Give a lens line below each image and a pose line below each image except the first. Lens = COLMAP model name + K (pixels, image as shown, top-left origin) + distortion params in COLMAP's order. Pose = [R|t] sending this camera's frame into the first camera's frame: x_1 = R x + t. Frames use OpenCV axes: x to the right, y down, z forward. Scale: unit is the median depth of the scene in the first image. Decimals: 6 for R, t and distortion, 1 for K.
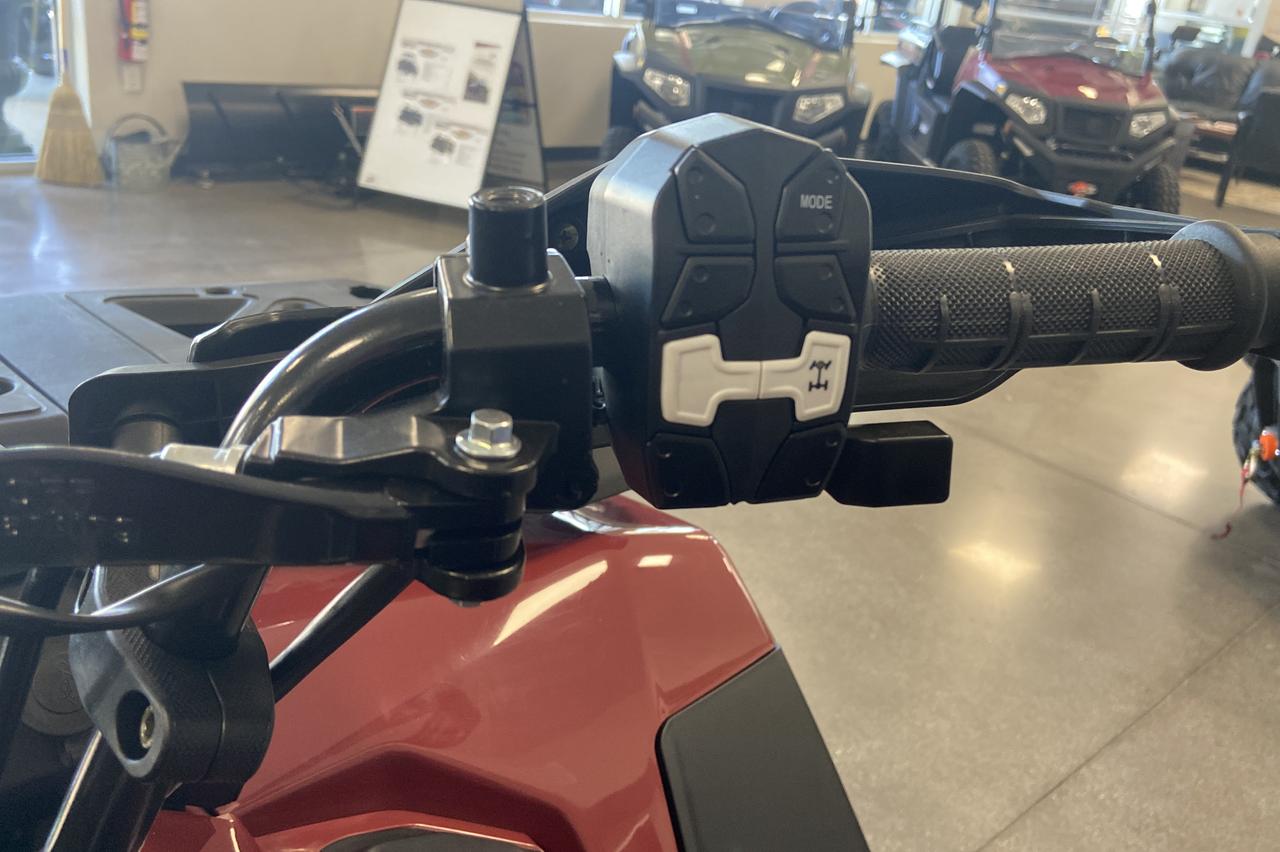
lens RADIAL K [[1084.4, 0, 642.3], [0, 1084.4, 400.0], [0, 0, 1]] dist [0.128110, -0.164035]
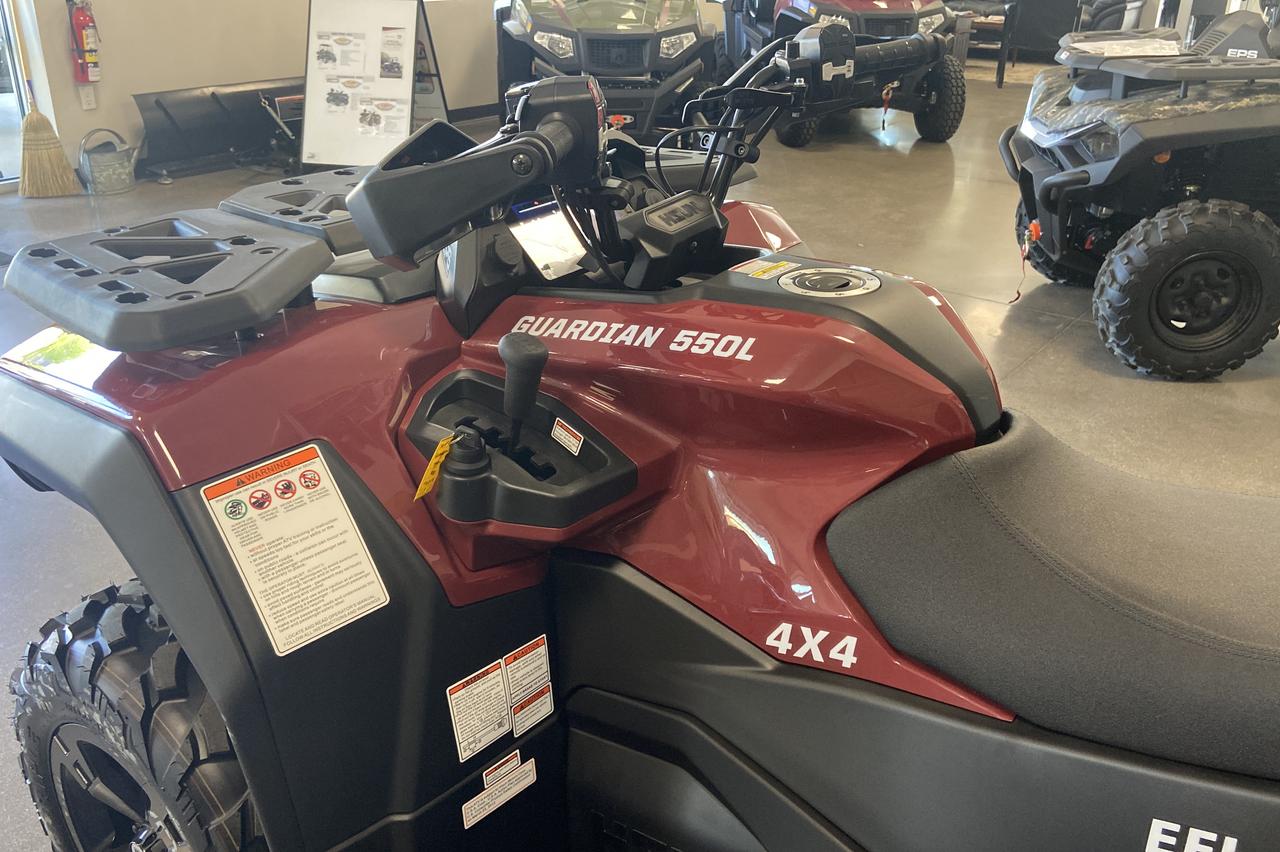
lens RADIAL K [[1084.4, 0, 642.3], [0, 1084.4, 400.0], [0, 0, 1]] dist [0.128110, -0.164035]
pose [[0.977665, -0.172246, 0.120428, -0.090843], [0.167650, 0.984707, 0.047387, 0.059512], [-0.126748, -0.026139, 0.991590, -0.220293]]
